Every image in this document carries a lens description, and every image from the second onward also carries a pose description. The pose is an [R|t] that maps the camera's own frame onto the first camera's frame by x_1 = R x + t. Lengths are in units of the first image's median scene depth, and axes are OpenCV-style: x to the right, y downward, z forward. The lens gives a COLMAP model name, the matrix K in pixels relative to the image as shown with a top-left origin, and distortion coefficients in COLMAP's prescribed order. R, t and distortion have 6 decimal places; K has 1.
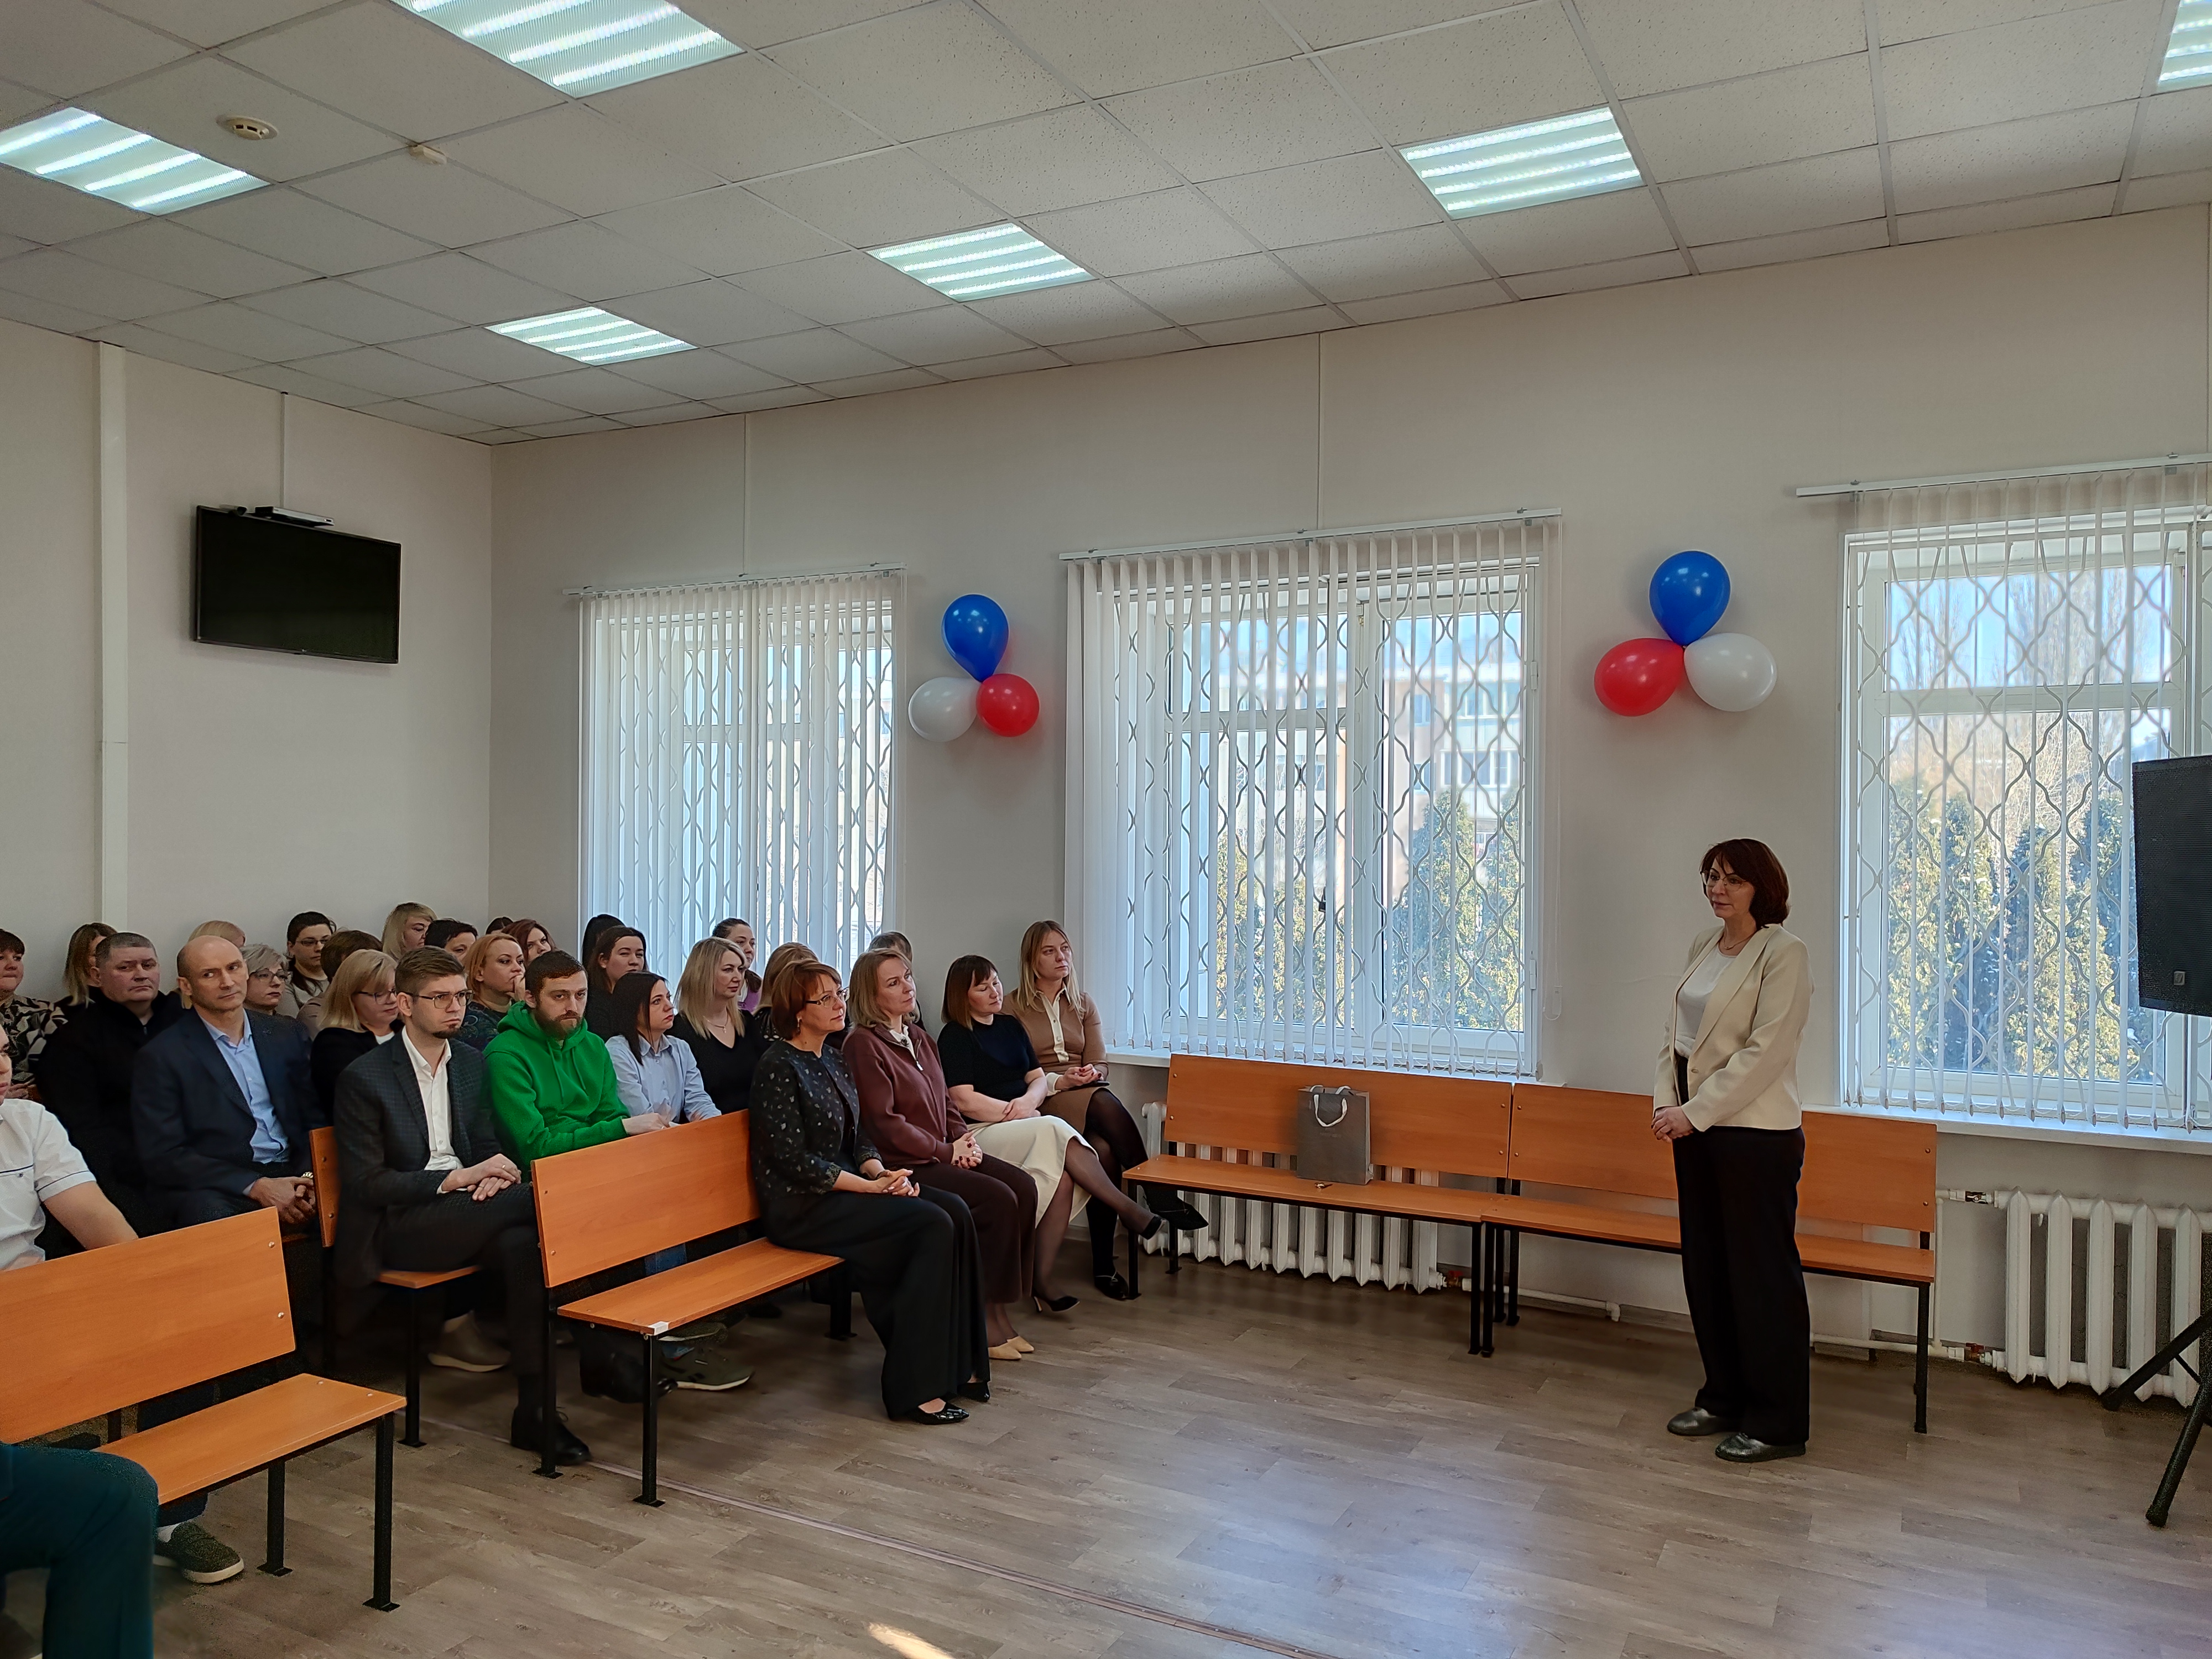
lens RADIAL K [[1583.0, 0, 1113.1], [0, 1583.0, 832.9], [0, 0, 1]] dist [0.017577, -0.013319]
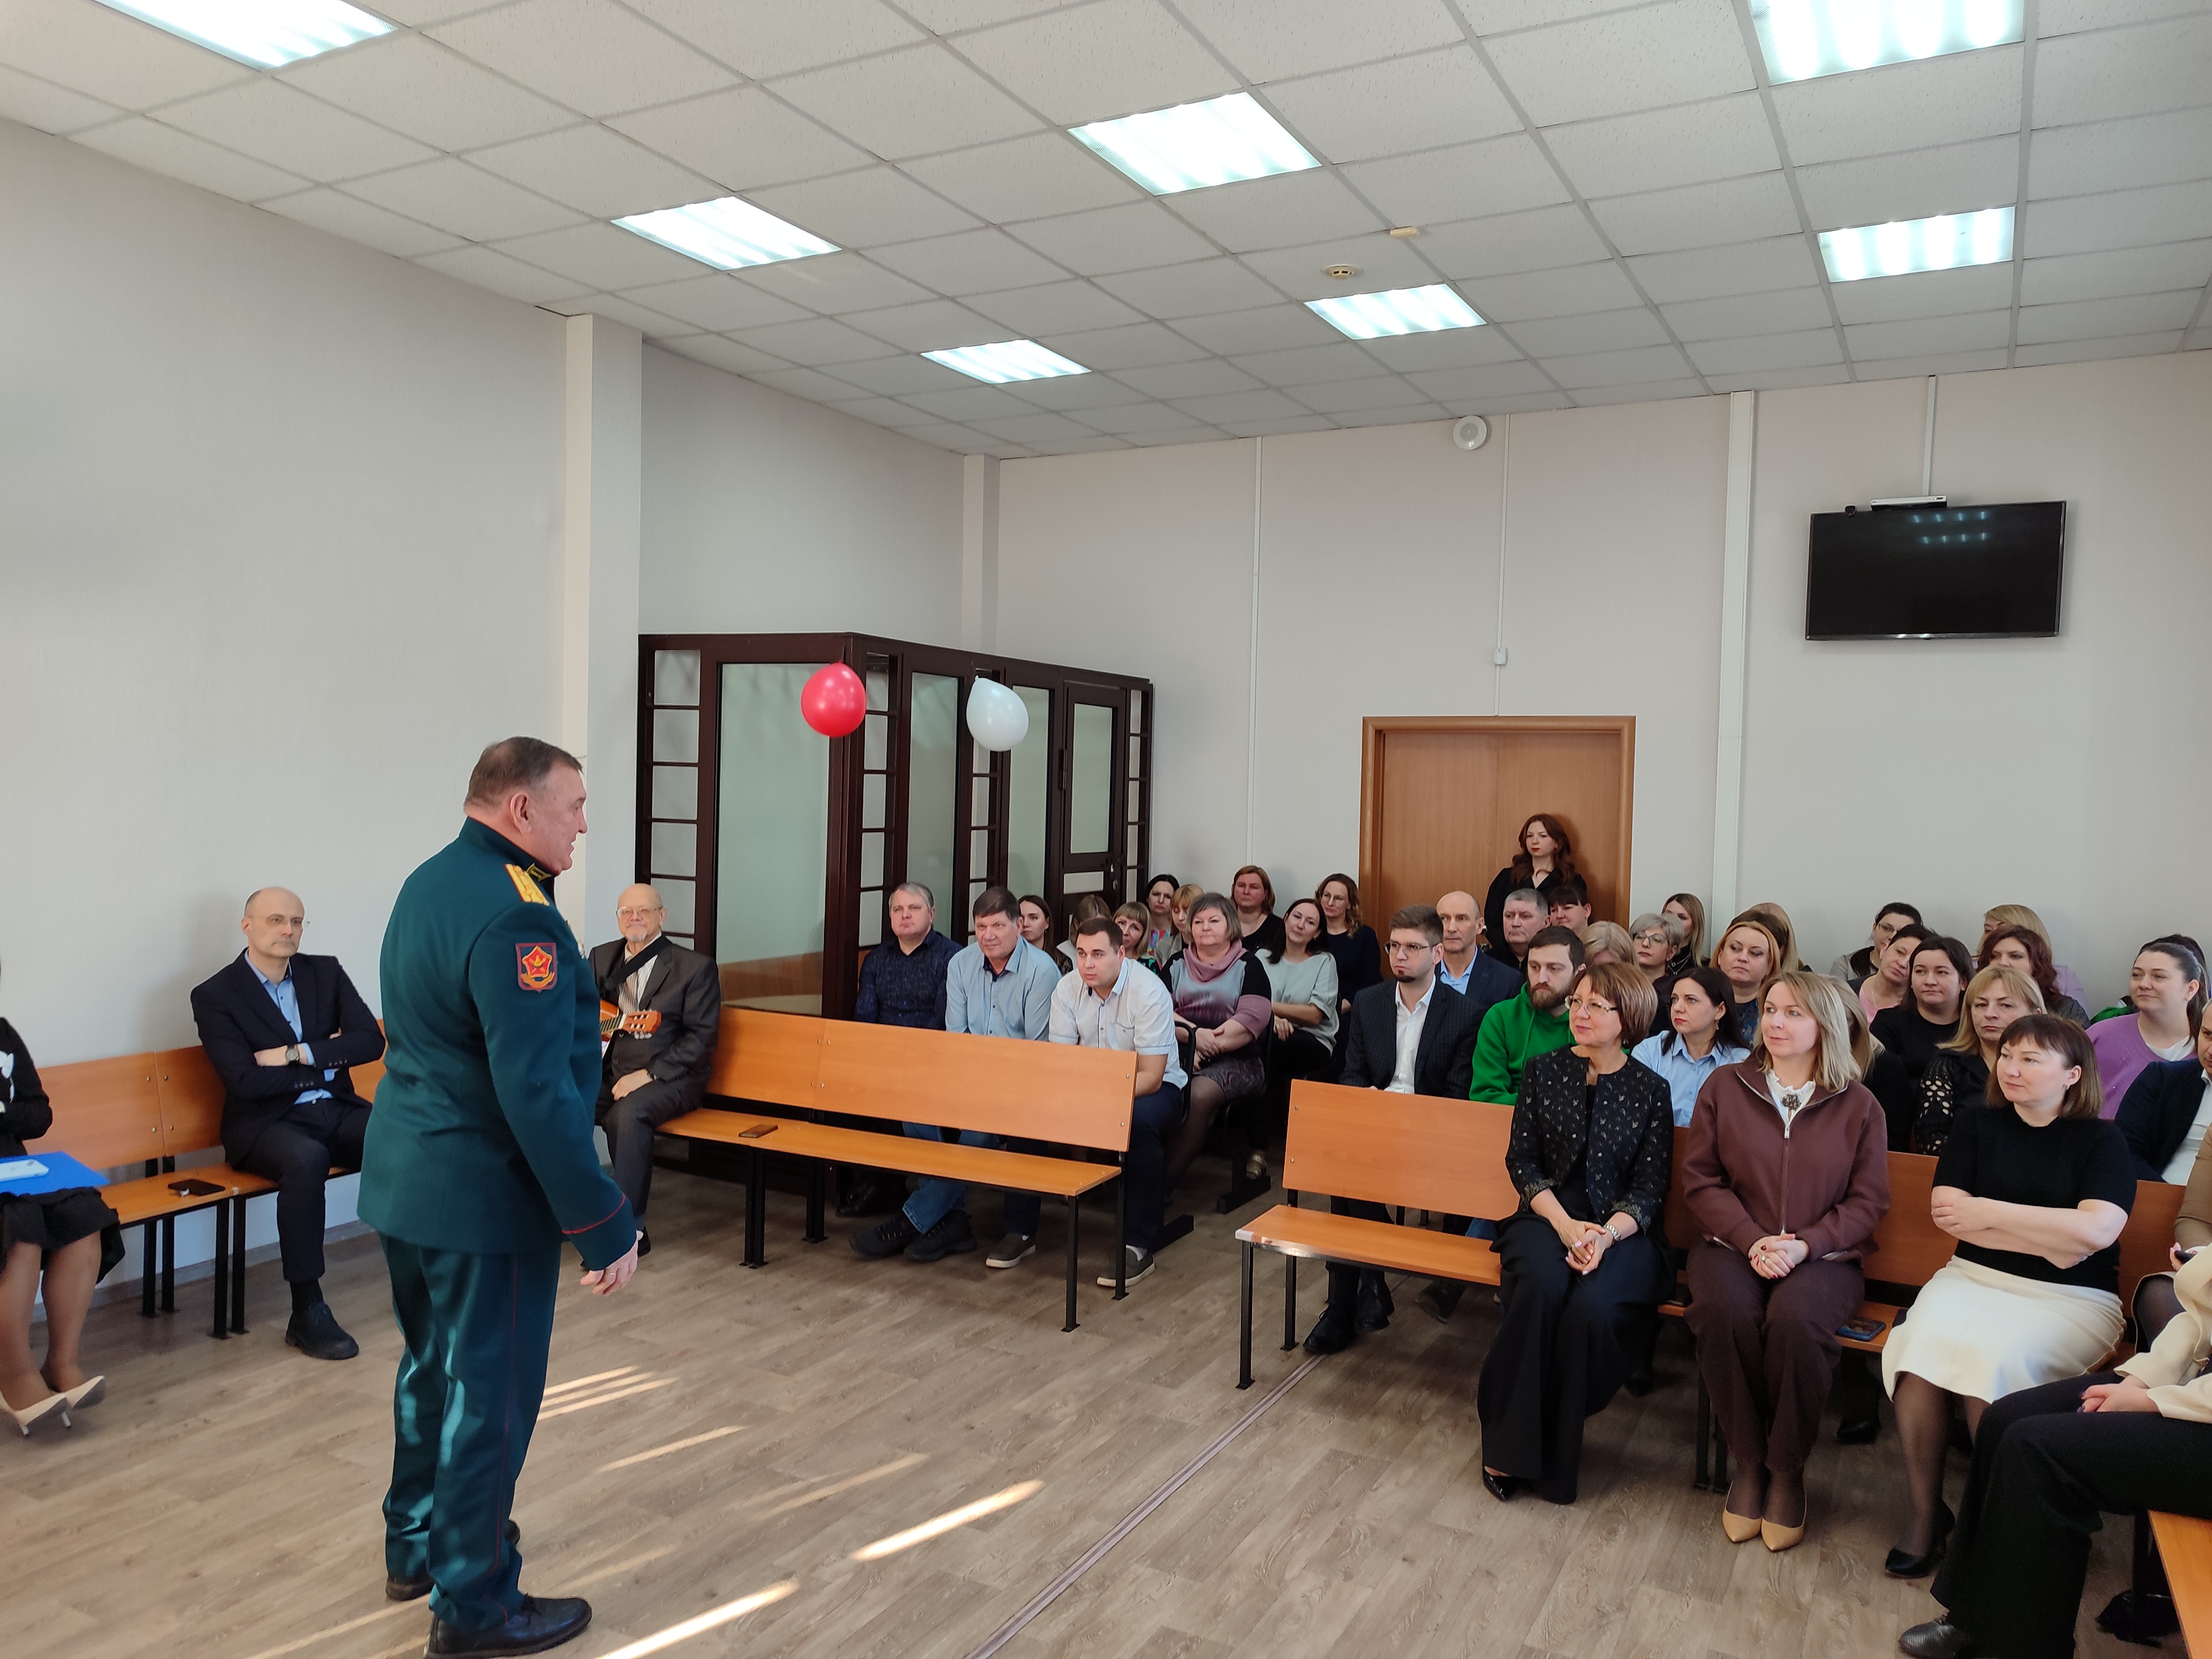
lens RADIAL K [[1583.0, 0, 1100.0], [0, 1583.0, 831.8], [0, 0, 1]] dist [0.017577, -0.013319]
pose [[-0.018145, 0.024751, -0.999529, 0.654253], [-0.031942, 0.999169, 0.025322, -0.003805], [0.999325, 0.032386, -0.017339, 0.694215]]
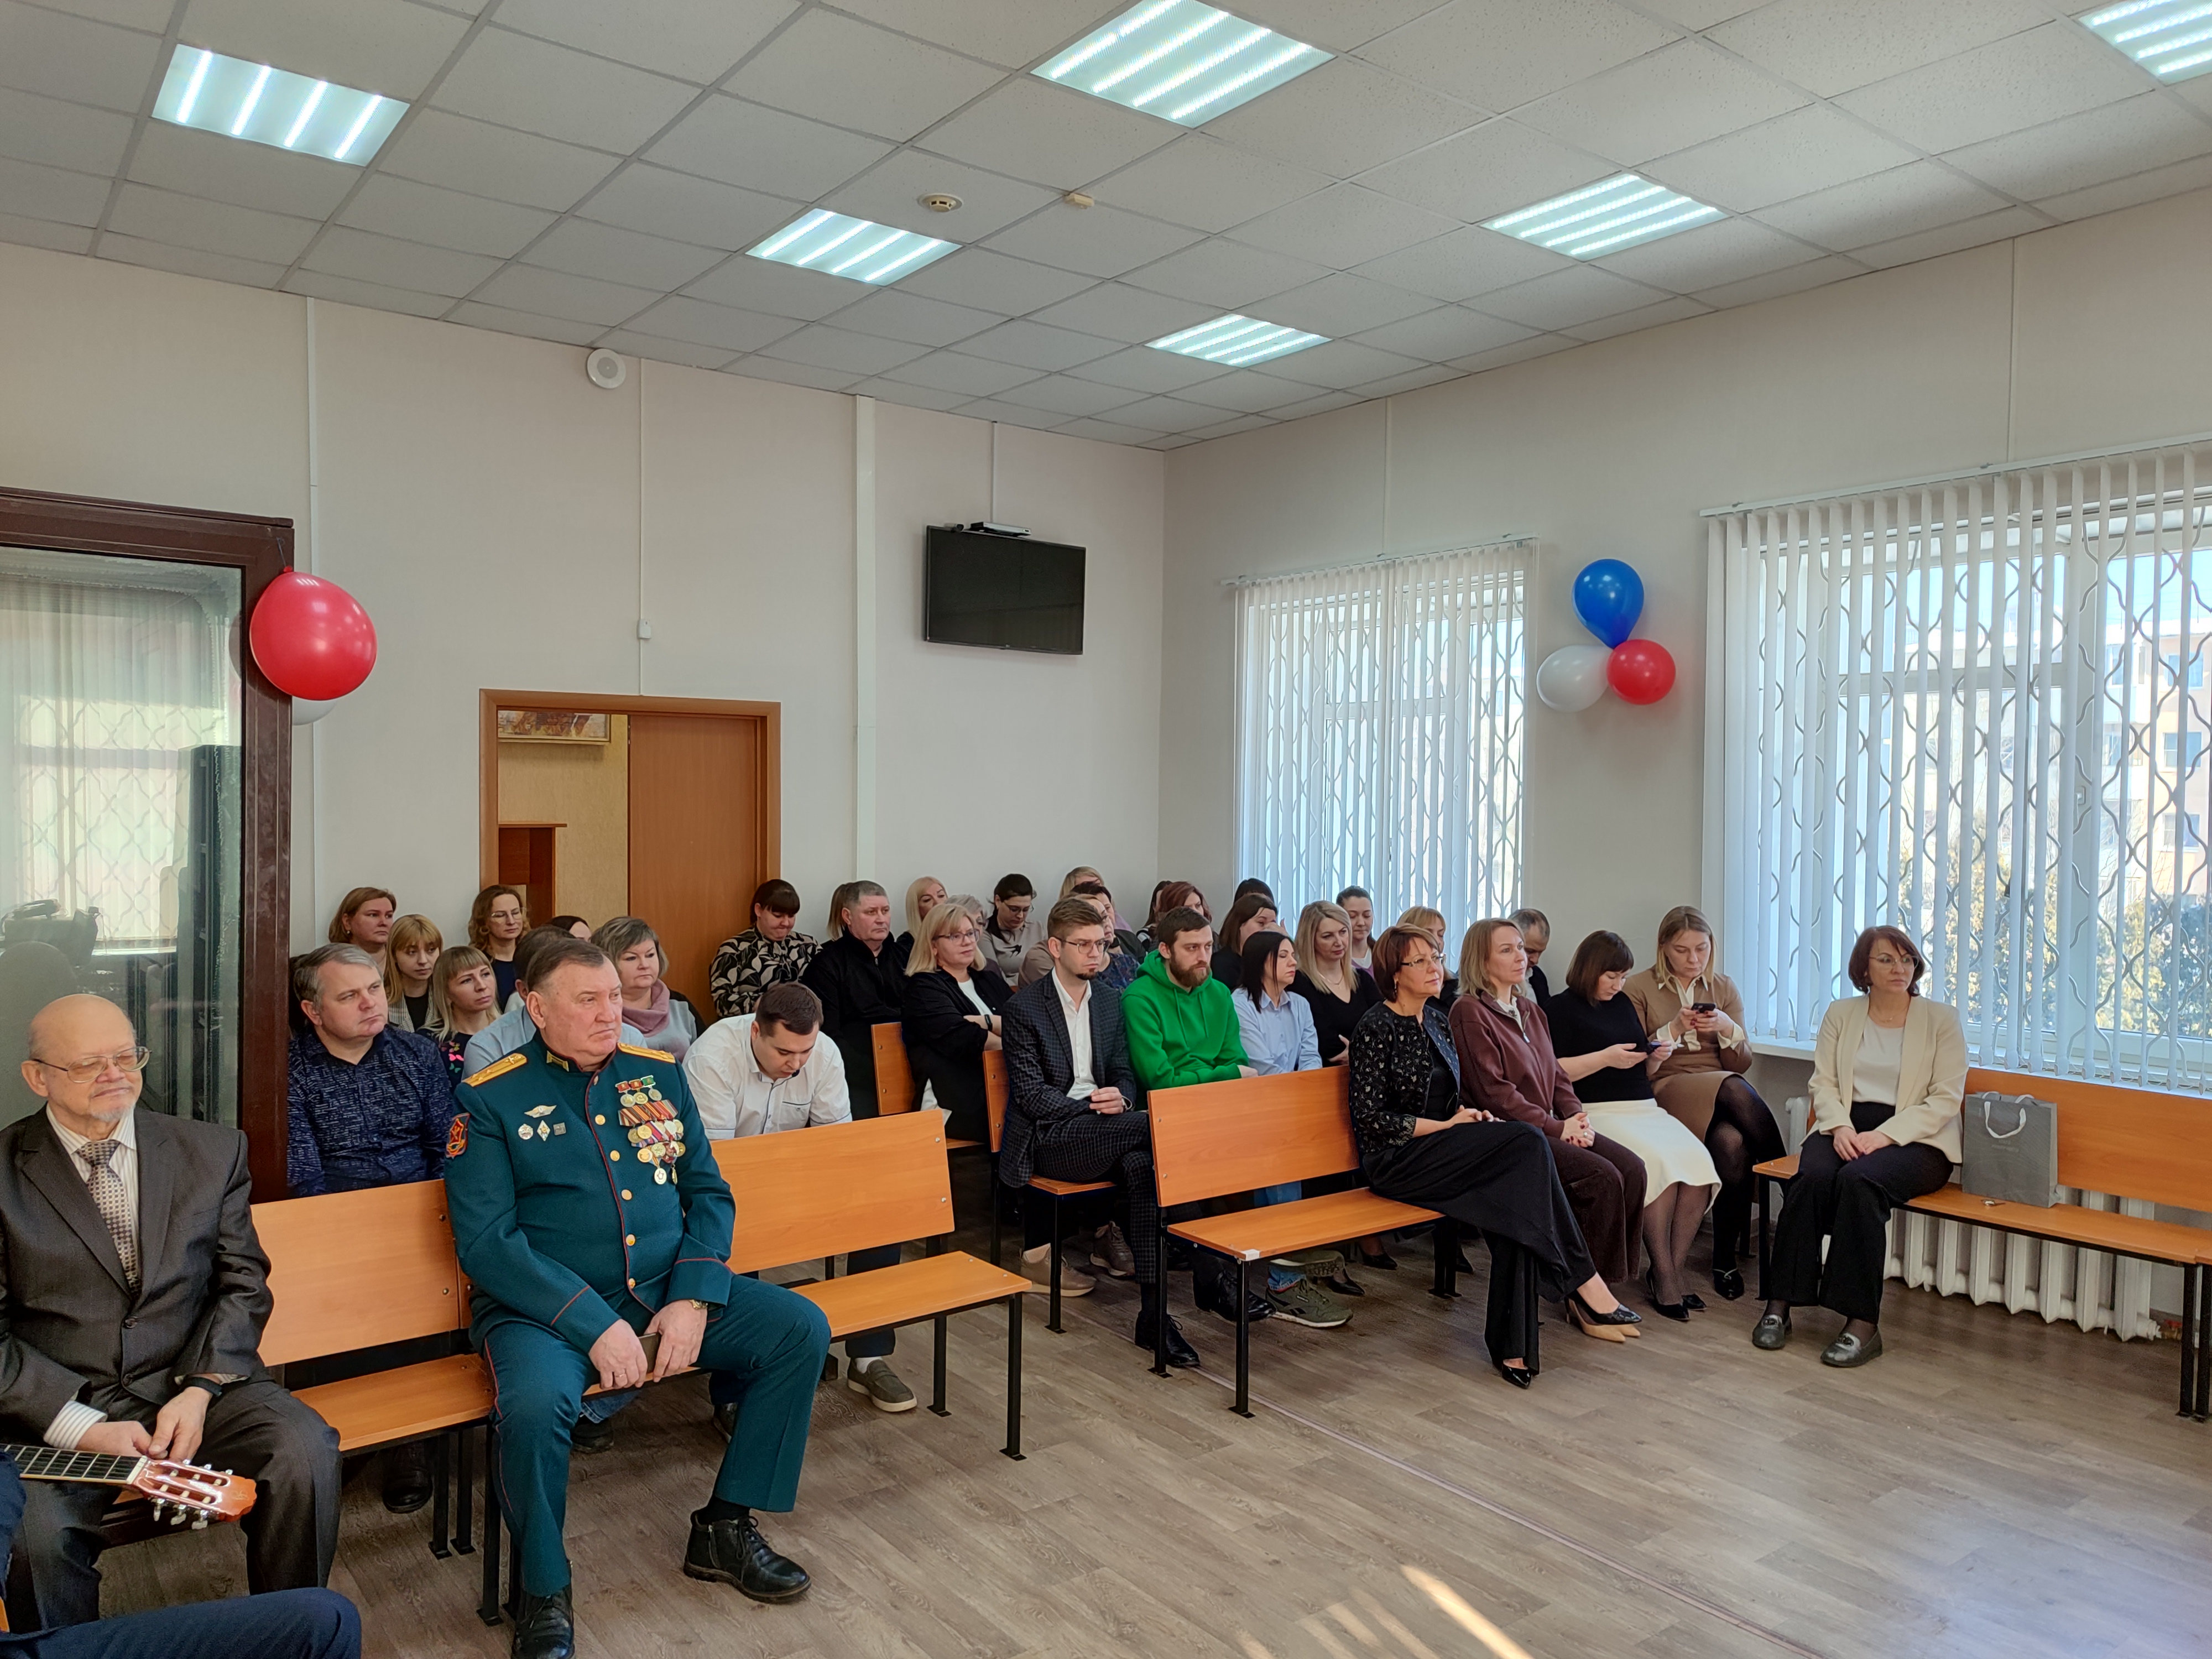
lens RADIAL K [[1583.0, 0, 1107.0], [0, 1583.0, 830.5], [0, 0, 1]] dist [0.017577, -0.013319]
pose [[0.905459, 0.012279, -0.424256, 0.062475], [-0.007660, 0.999891, 0.012593, 0.006931], [0.424364, -0.008153, 0.905455, -0.016542]]
